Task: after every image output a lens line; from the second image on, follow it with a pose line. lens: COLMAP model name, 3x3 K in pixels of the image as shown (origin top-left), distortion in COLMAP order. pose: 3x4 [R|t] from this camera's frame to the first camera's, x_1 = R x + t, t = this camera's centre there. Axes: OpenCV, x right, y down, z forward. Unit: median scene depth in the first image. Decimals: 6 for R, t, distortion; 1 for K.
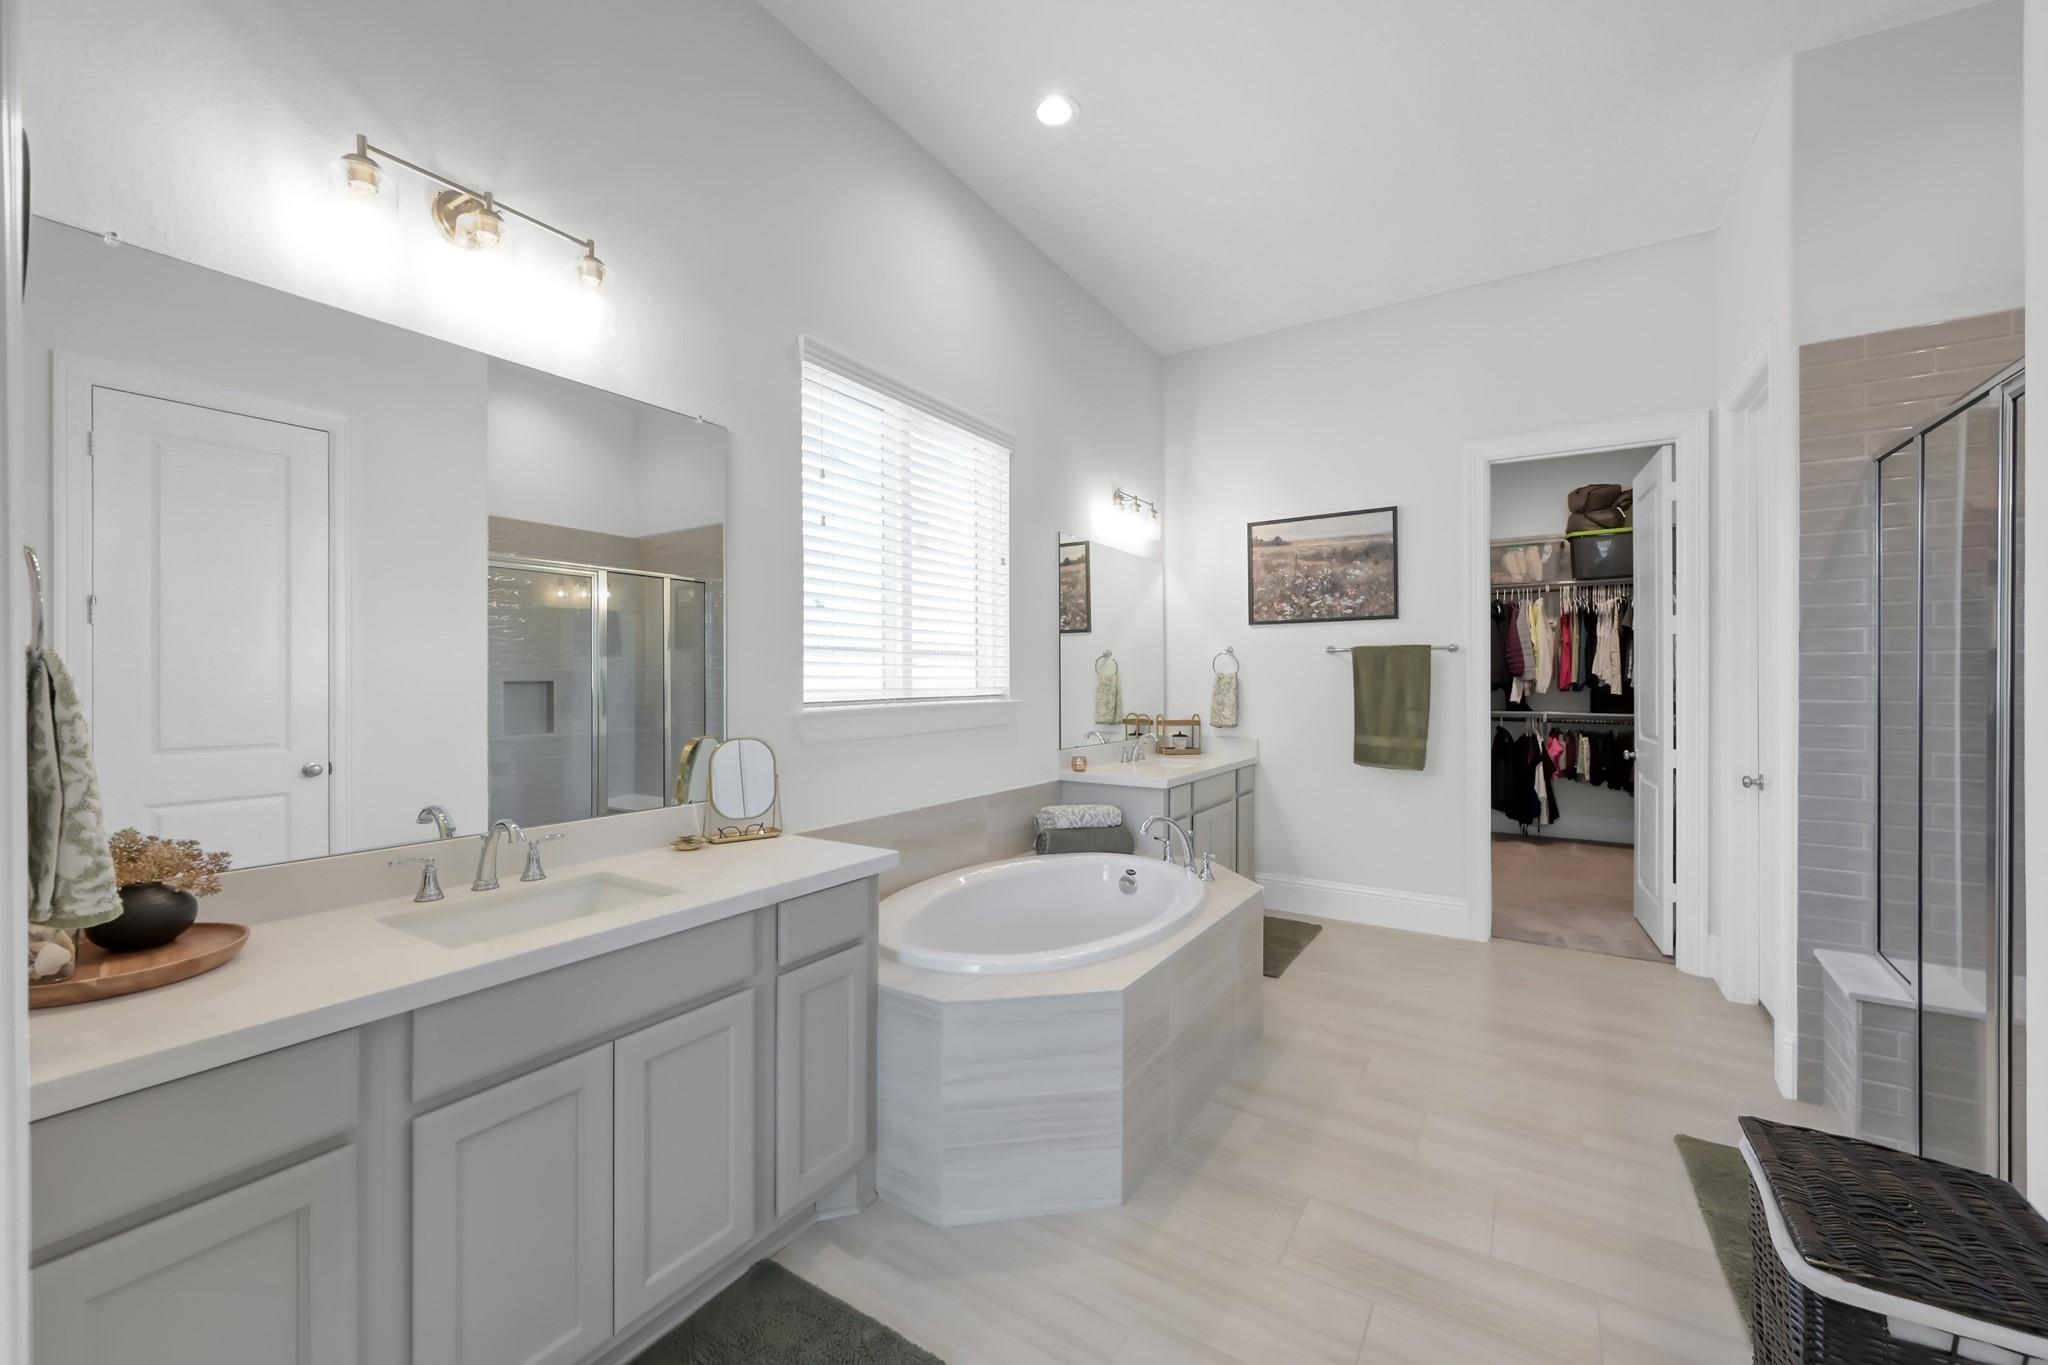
lens RADIAL K [[812.9, 0, 1016.3], [0, 812.9, 680.7], [0, 0, 1]] dist [0.002107, 0.000471]
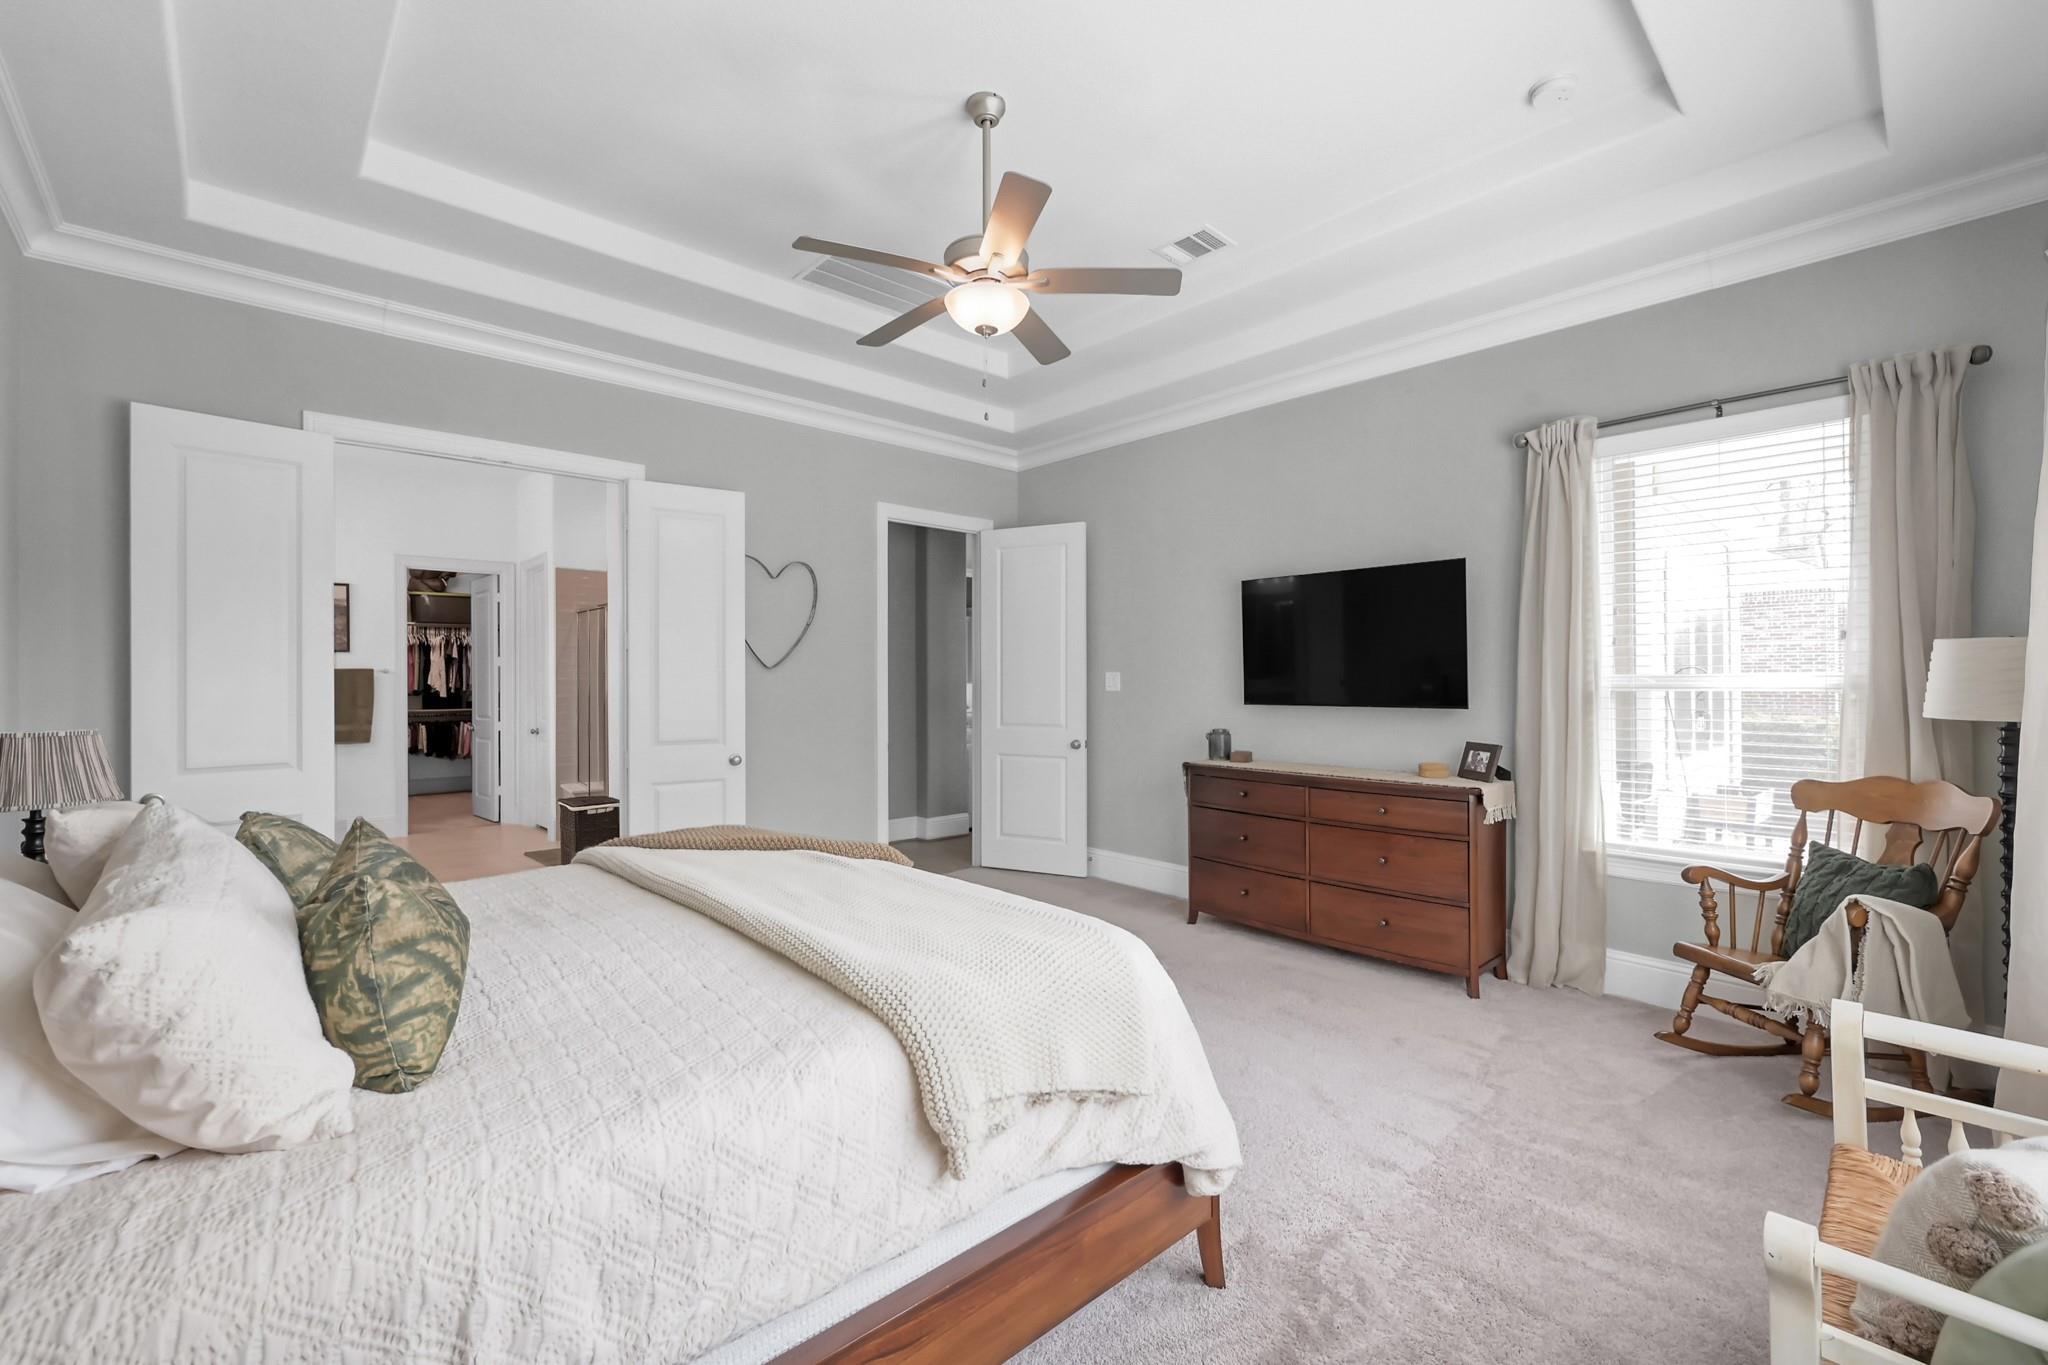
lens RADIAL K [[854.2, 0, 1017.2], [0, 854.2, 678.1], [0, 0, 1]] dist [0.001758, 0.000207]
pose [[0.256701, 0.004551, 0.966480, -0.796608], [0.004481, 0.999973, -0.005899, -0.007340], [-0.966481, 0.005845, 0.256673, -0.696177]]
